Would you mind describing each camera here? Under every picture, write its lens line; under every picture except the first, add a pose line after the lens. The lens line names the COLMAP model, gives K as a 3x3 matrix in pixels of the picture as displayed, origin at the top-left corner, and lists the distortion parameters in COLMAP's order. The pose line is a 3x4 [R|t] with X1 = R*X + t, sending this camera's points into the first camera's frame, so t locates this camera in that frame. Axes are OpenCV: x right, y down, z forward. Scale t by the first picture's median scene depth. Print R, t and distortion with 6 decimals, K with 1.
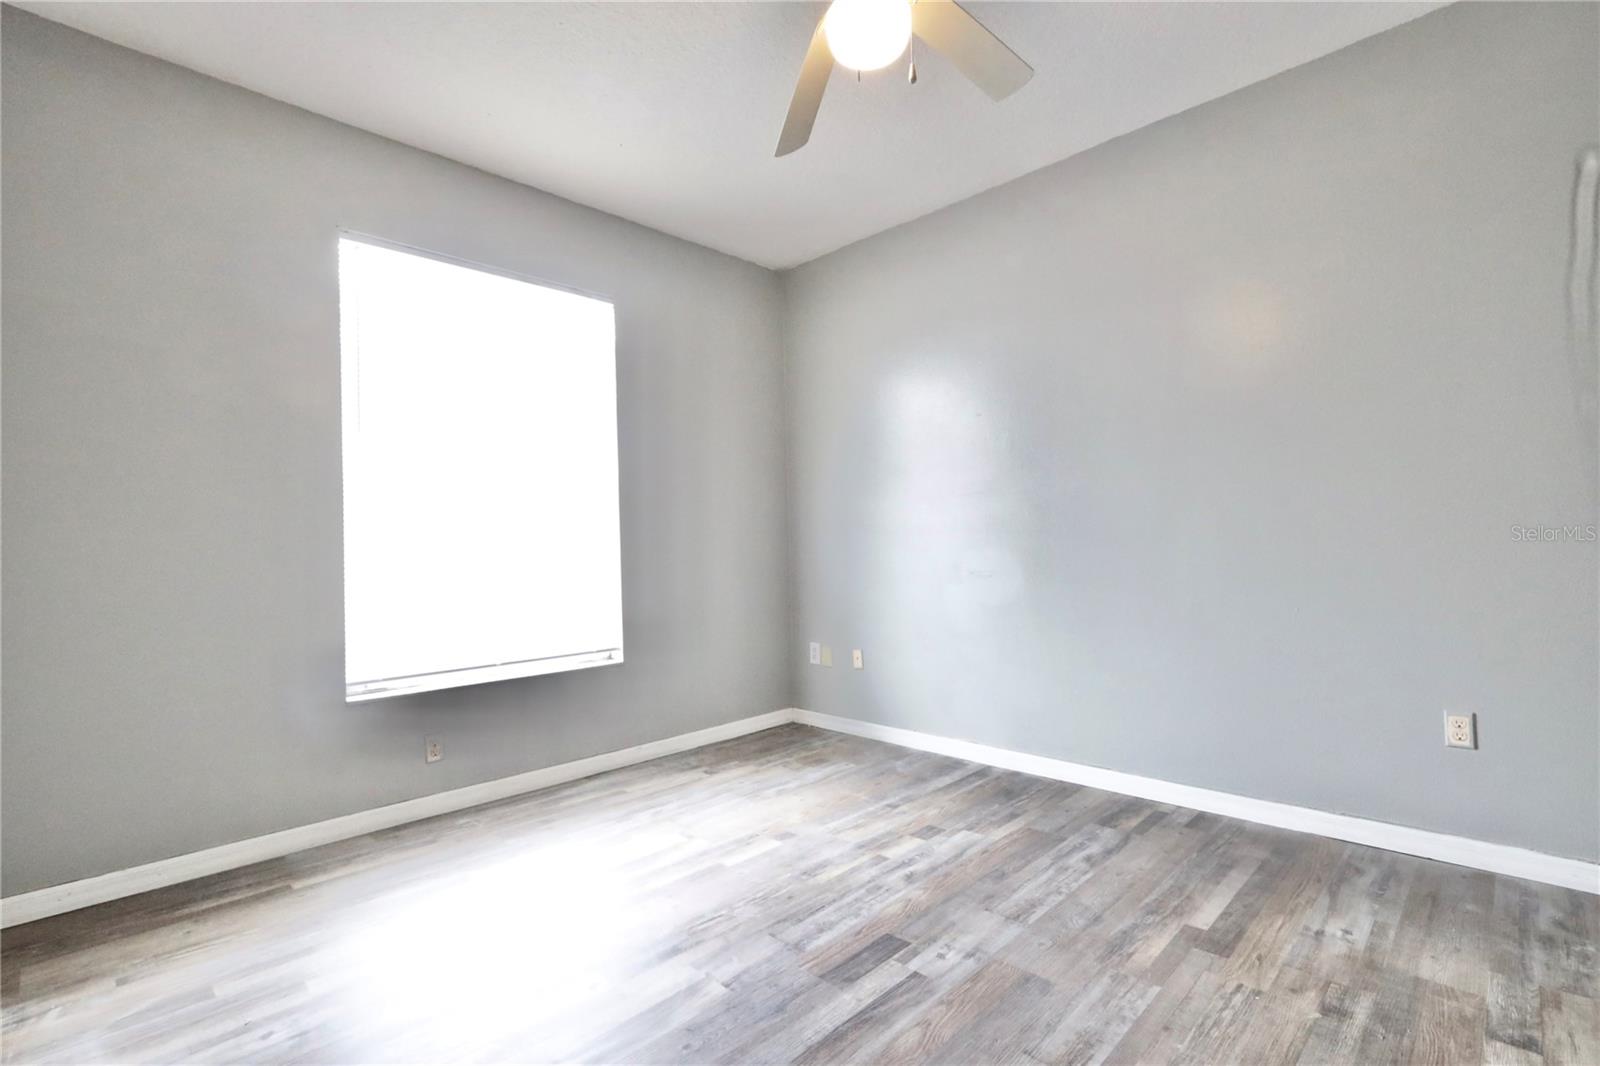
lens RADIAL K [[733.5, 0, 800.0], [0, 733.5, 533.0], [0, 0, 1]] dist [-0.004190, -0.000632]
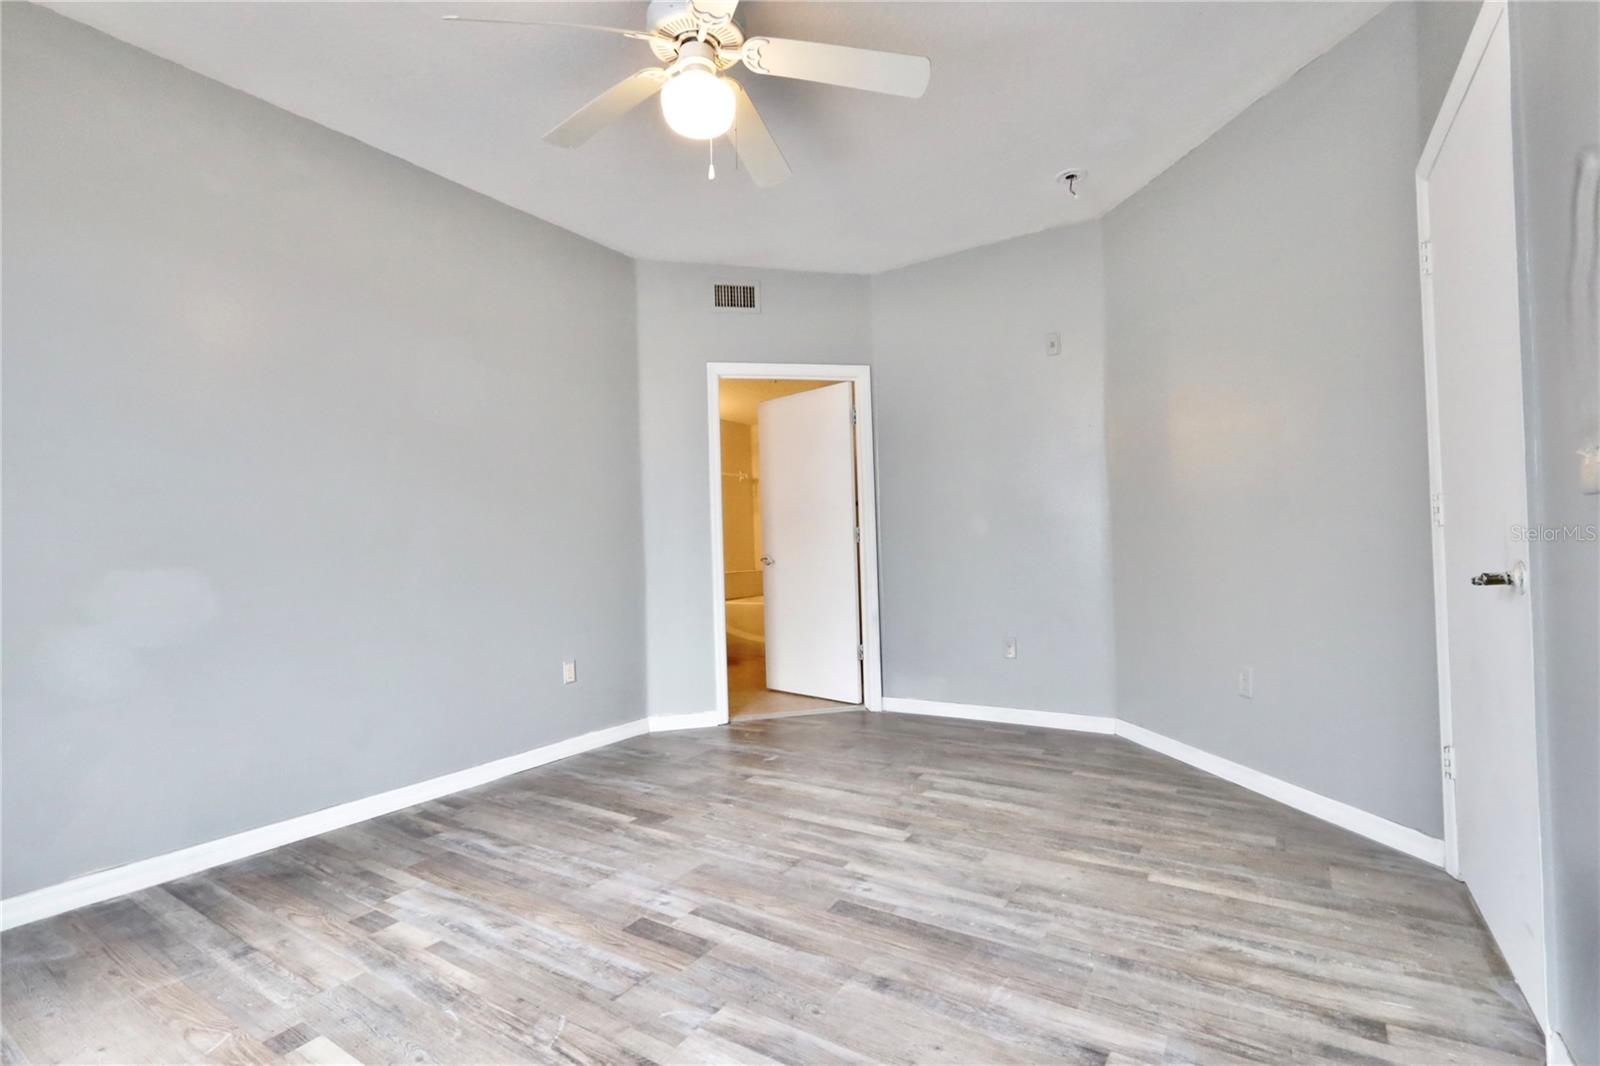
lens RADIAL K [[733.5, 0, 800.0], [0, 733.5, 533.0], [0, 0, 1]] dist [-0.004190, -0.000632]
pose [[-0.194447, 0.047458, 0.979764, -0.802468], [0.011630, 0.998870, -0.046075, 0.041802], [-0.980844, 0.002435, -0.194779, 0.811896]]
